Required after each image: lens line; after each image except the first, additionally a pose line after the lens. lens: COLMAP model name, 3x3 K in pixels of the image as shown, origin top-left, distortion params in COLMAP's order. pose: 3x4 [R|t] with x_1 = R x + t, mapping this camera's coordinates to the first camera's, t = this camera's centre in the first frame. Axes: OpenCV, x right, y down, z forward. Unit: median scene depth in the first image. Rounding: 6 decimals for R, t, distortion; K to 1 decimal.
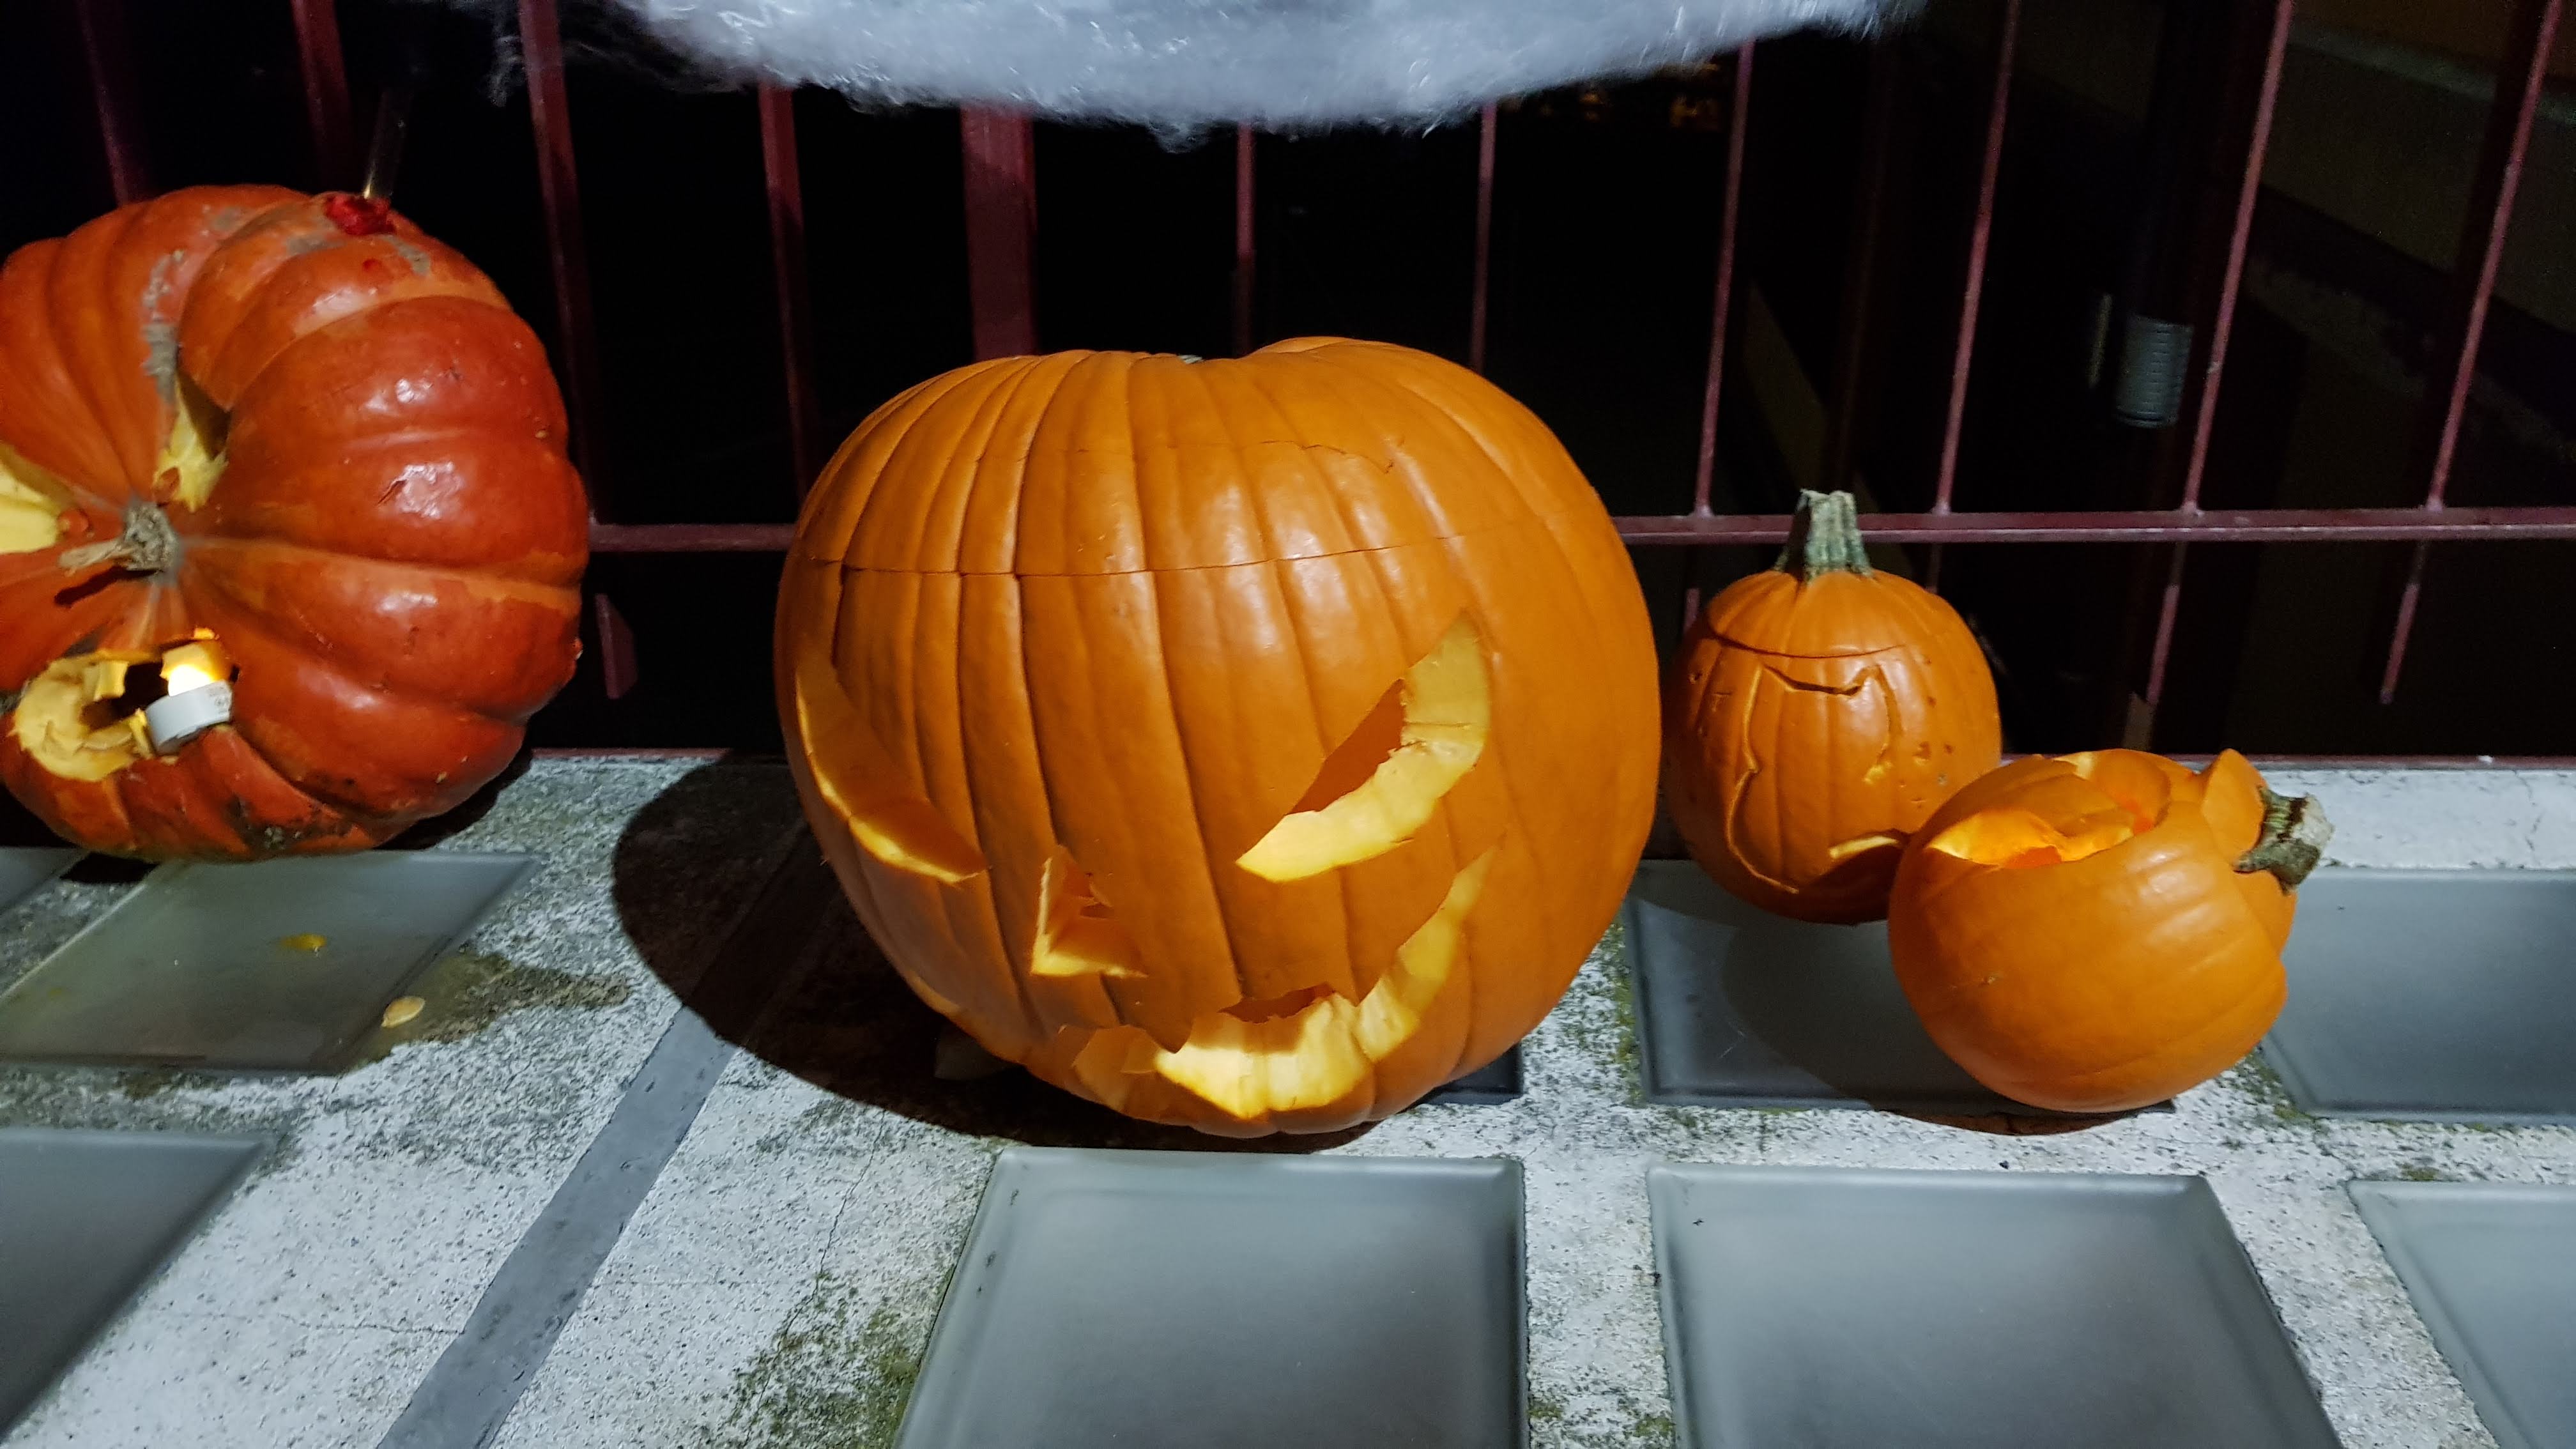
lens RADIAL K [[1936.2, 0, 1288.0], [0, 1936.2, 724.5], [0, 0, 1]] dist [0.061184, -0.052873]
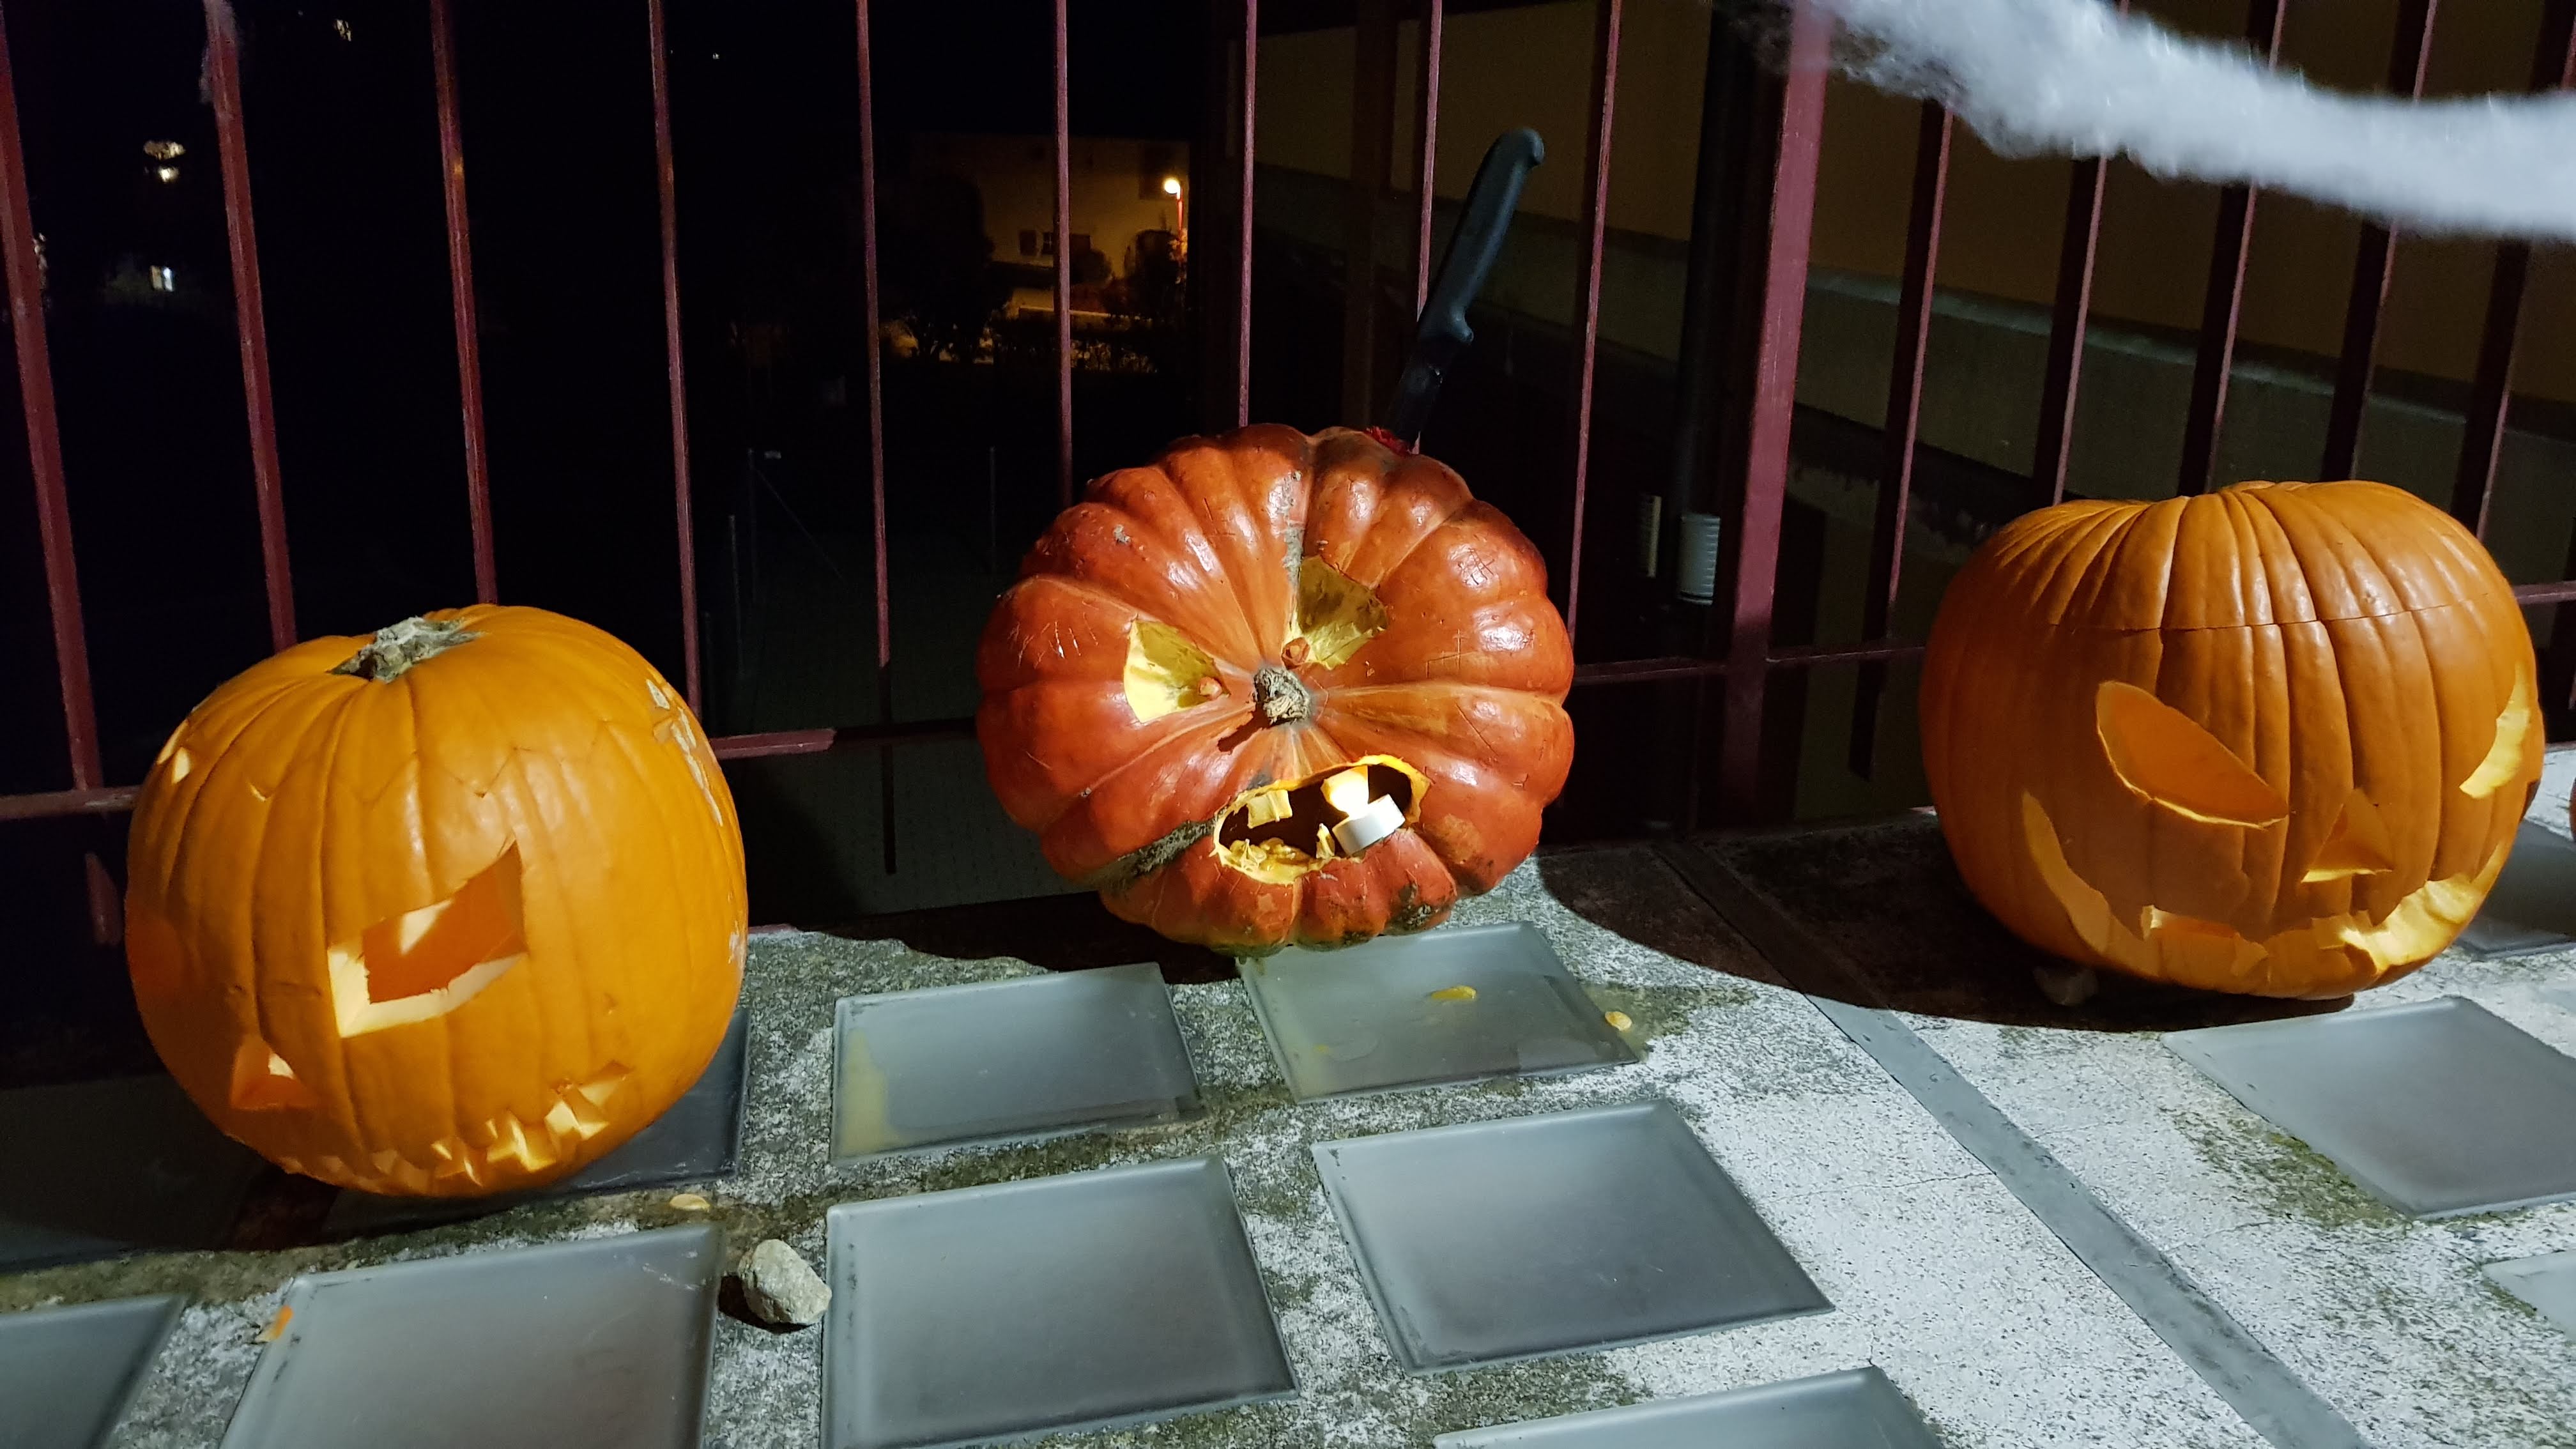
lens RADIAL K [[1967.6, 0, 1265.1], [0, 1967.6, 660.1], [0, 0, 1]] dist [0.053294, -0.069415]
pose [[0.951388, -0.062761, 0.301533, -1.064206], [0.106979, 0.985402, -0.132434, 0.056906], [-0.288820, 0.158254, 0.944213, -0.230677]]
